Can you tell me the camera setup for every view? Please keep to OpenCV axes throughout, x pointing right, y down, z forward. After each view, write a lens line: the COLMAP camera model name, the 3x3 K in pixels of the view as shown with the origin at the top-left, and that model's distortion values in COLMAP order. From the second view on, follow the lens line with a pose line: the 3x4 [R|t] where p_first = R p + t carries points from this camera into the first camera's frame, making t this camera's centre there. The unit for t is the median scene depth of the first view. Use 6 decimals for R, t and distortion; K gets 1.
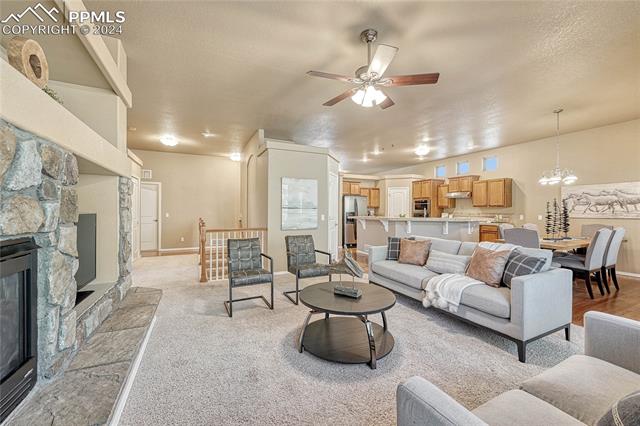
lens RADIAL K [[258.5, 0, 324.0], [0, 258.5, 211.0], [0, 0, 1]] dist [-0.003909, 0.000137]
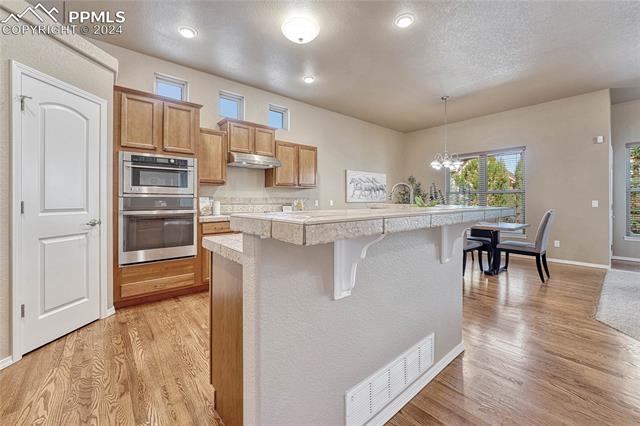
lens RADIAL K [[258.5, 0, 324.0], [0, 258.5, 211.0], [0, 0, 1]] dist [-0.003909, 0.000137]
pose [[-0.255804, -0.039228, 0.965932, 0.013687], [-0.000279, 0.999179, 0.040504, 0.020733], [-0.966729, 0.010092, -0.255605, 1.447157]]
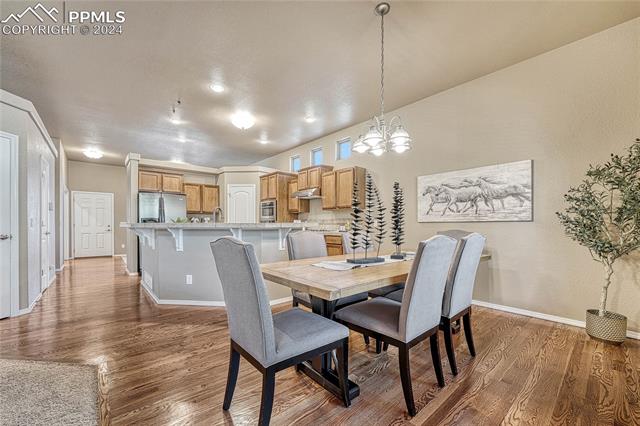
lens RADIAL K [[262.5, 0, 320.5], [0, 262.5, 225.6], [0, 0, 1]] dist [-0.017760, -0.000028]
pose [[0.966797, -0.003164, 0.255528, 0.542771], [0.002495, 0.999993, 0.002941, 0.034319], [-0.255535, -0.002205, 0.966797, 0.437256]]
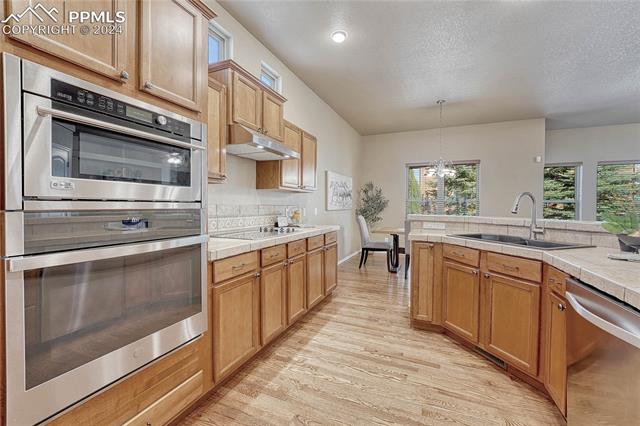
lens RADIAL K [[258.5, 0, 324.0], [0, 258.5, 211.0], [0, 0, 1]] dist [-0.003909, 0.000137]
pose [[-0.648289, -0.024671, 0.760994, 0.359864], [-0.009207, 0.999656, 0.024565, 0.009274], [-0.761339, 0.008919, -0.648293, 1.651949]]
